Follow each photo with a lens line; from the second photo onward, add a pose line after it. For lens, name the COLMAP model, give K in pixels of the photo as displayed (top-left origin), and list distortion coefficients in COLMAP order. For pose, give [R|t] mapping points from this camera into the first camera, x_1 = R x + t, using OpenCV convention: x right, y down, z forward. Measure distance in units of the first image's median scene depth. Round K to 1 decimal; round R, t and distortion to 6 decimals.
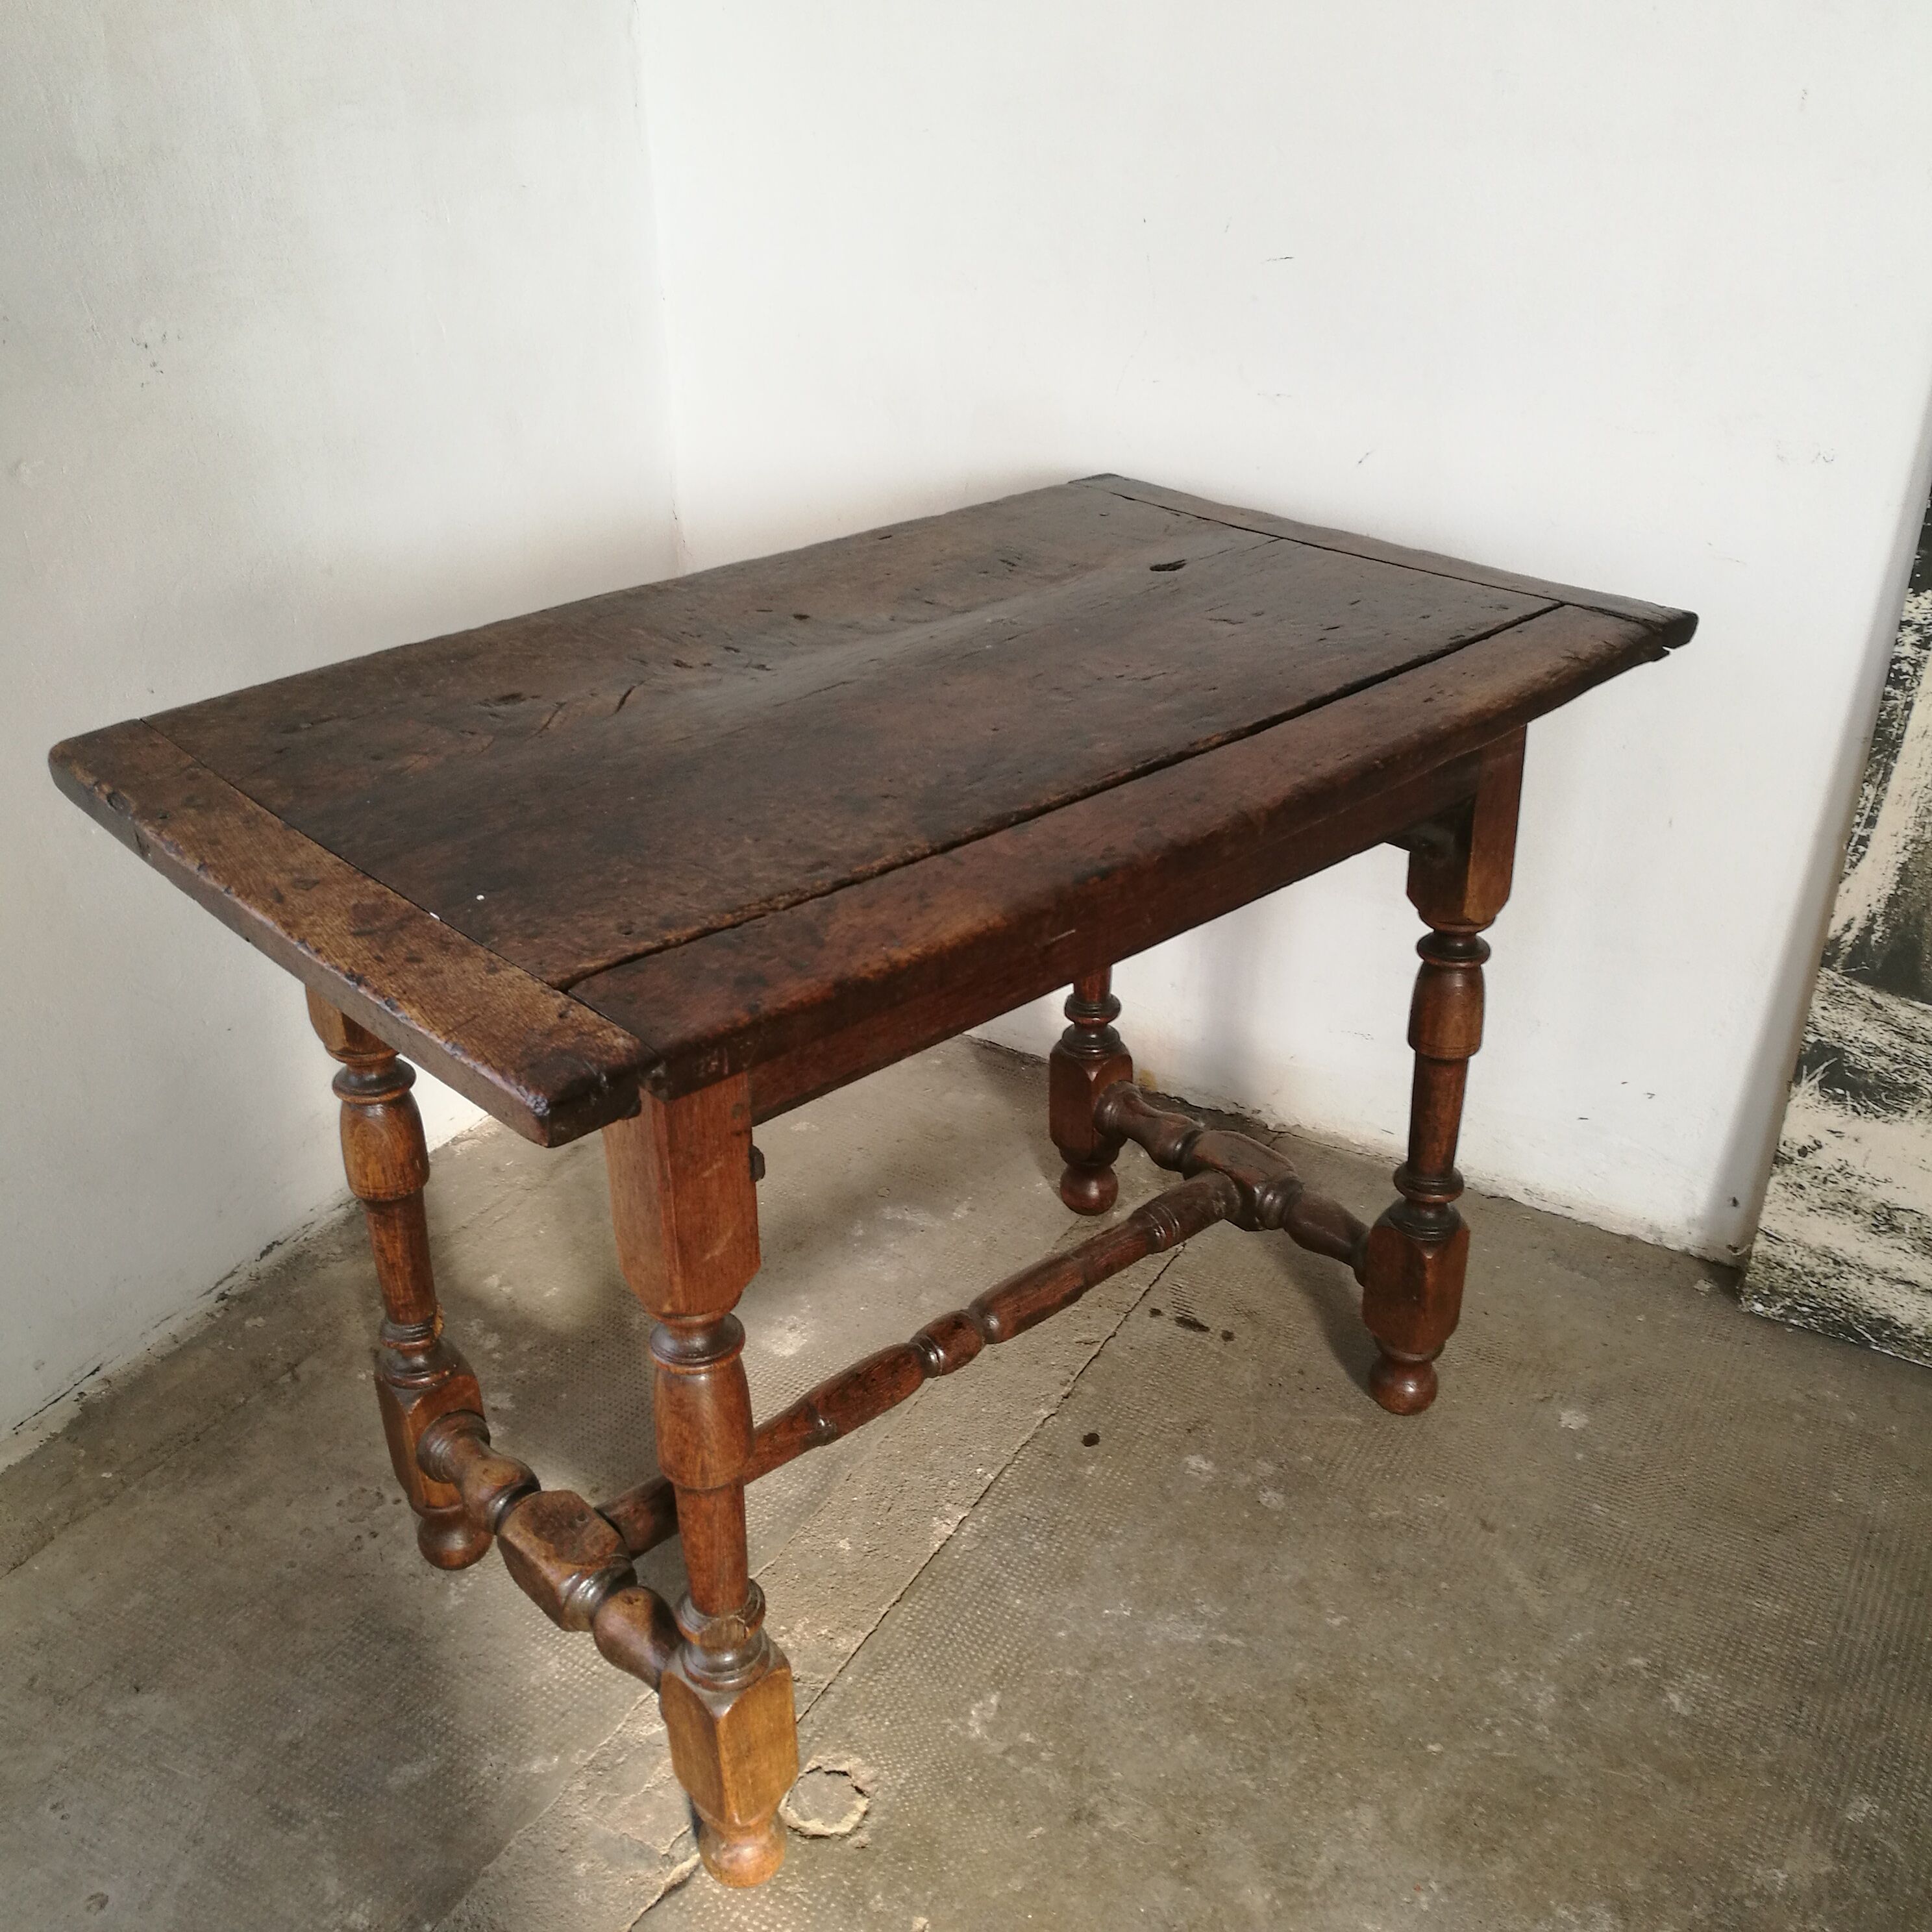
lens RADIAL K [[2028.2, 0, 978.2], [0, 2028.2, 966.1], [0, 0, 1]] dist [-0.057716, 0.103785]
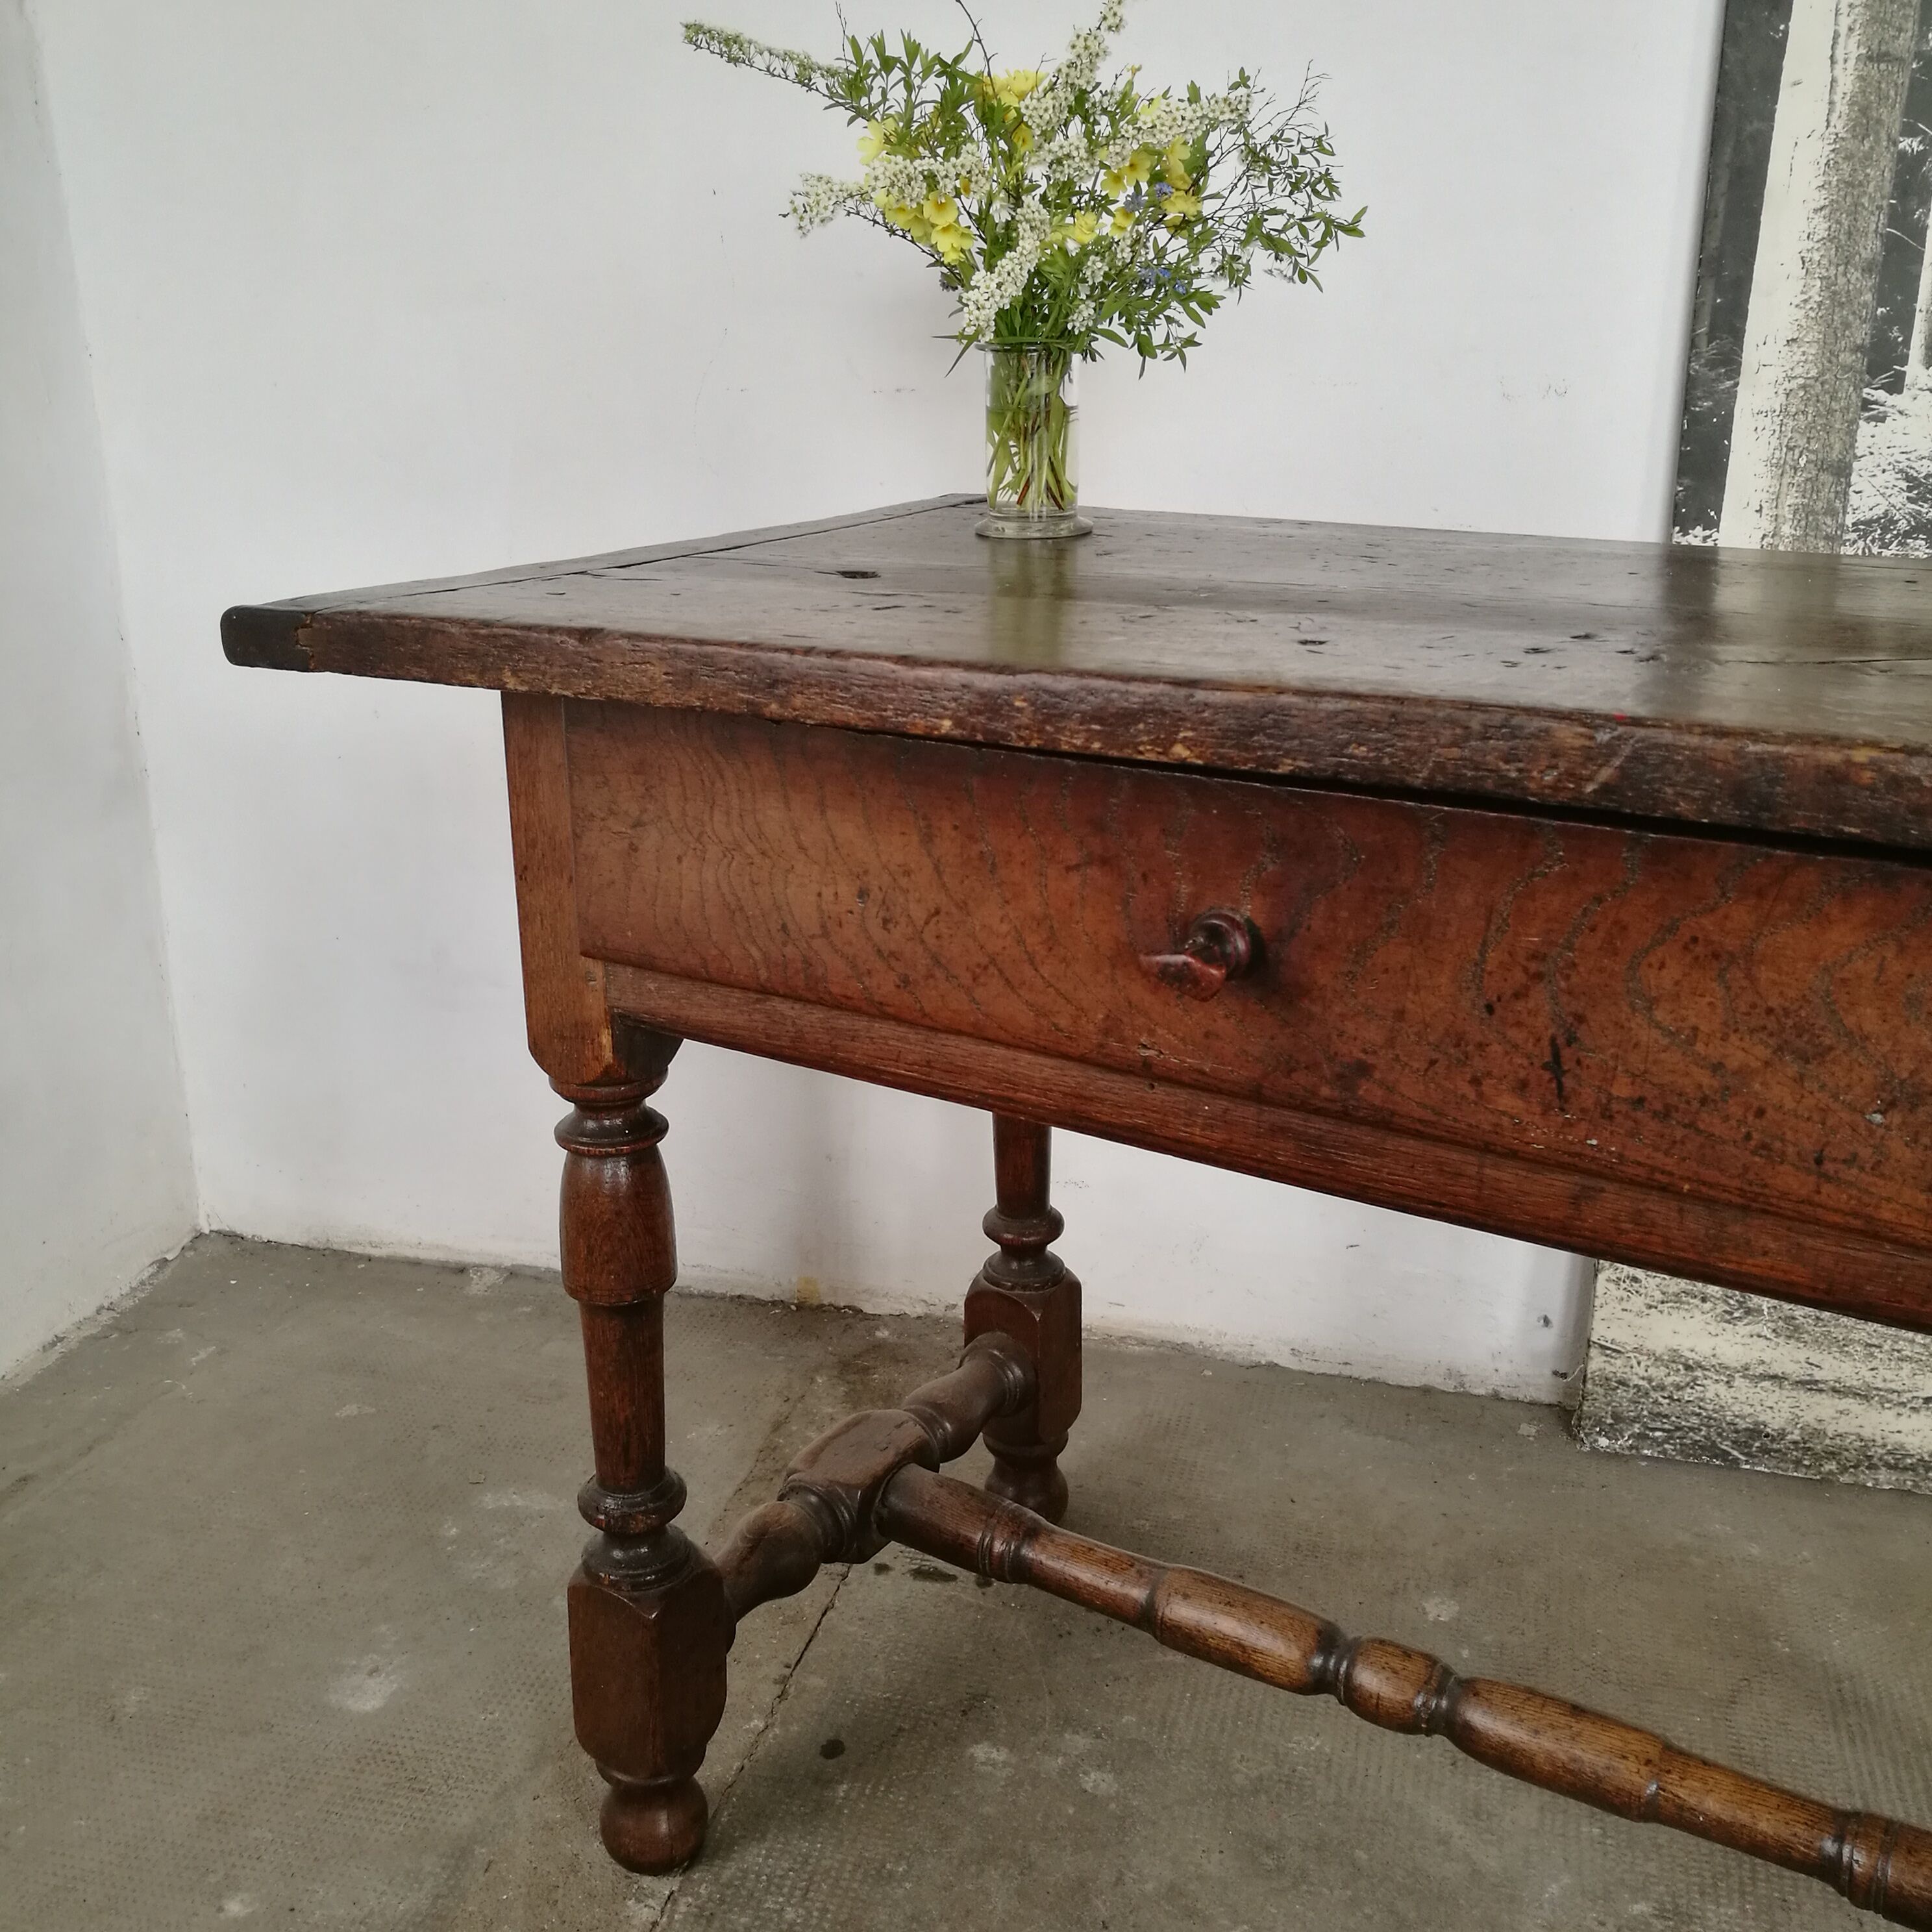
lens RADIAL K [[2028.2, 0, 978.2], [0, 2028.2, 966.1], [0, 0, 1]] dist [-0.057716, 0.103785]
pose [[0.964244, -0.083285, 0.251589, -0.051891], [0.126938, 0.978494, -0.162590, 0.094493], [-0.232637, 0.188713, 0.954079, 0.284323]]
